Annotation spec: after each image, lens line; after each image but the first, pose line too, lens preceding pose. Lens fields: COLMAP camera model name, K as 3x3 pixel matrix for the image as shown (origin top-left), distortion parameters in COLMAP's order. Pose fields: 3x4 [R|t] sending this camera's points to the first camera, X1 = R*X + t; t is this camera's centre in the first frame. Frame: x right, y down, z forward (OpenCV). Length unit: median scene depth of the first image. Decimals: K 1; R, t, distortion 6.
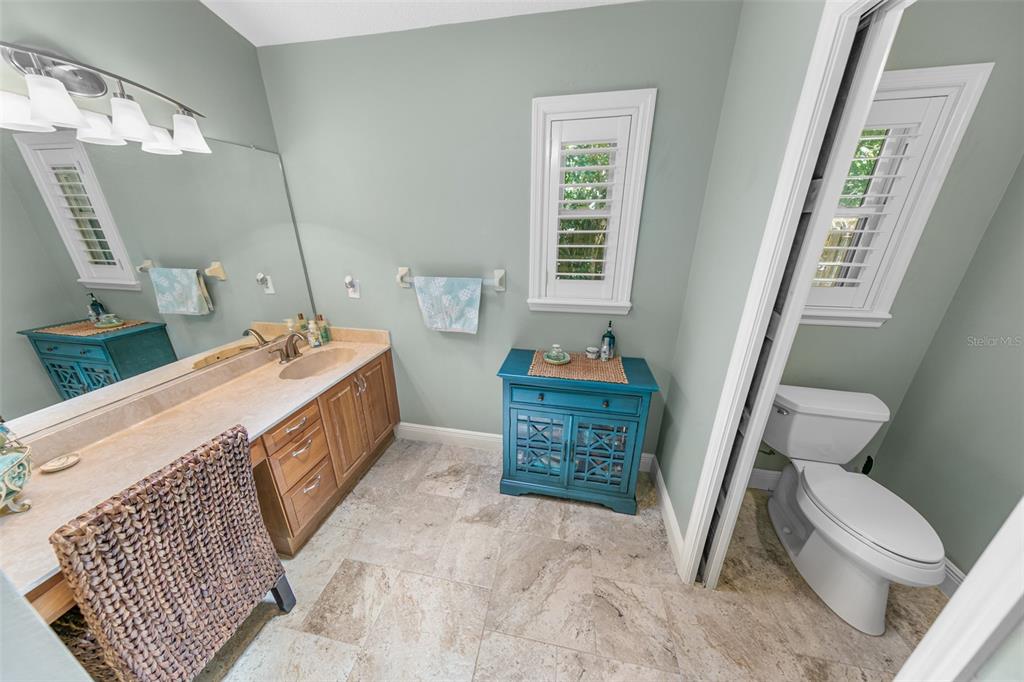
lens RADIAL K [[317.6, 0, 508.3], [0, 317.6, 339.5], [0, 0, 1]] dist [0.002034, -0.000021]
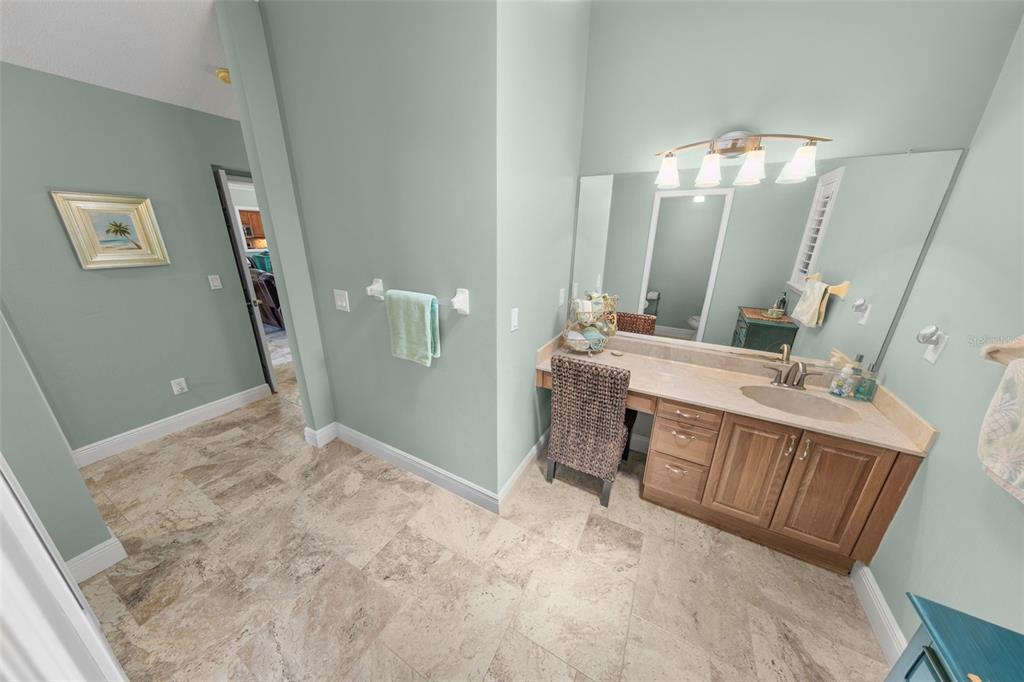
lens RADIAL K [[322.9, 0, 510.4], [0, 322.9, 340.1], [0, 0, 1]] dist [0.005588, -0.000192]
pose [[-0.302604, 0.297718, -0.905425, 0.408750], [-0.342445, 0.852569, 0.394787, -0.163881], [0.889473, 0.429522, -0.156039, 0.411728]]
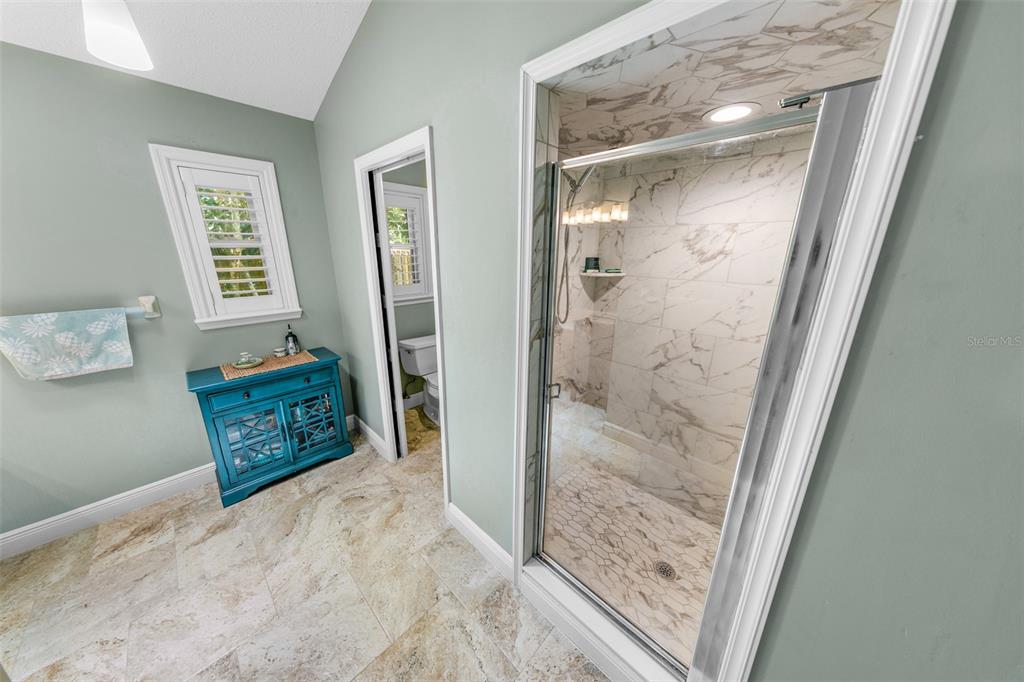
lens RADIAL K [[322.9, 0, 510.4], [0, 322.9, 340.1], [0, 0, 1]] dist [0.005588, -0.000192]
pose [[0.539580, -0.222200, 0.812084, -0.281713], [0.284031, 0.956042, 0.072869, 0.166602], [-0.792578, 0.191338, 0.578973, -0.481432]]
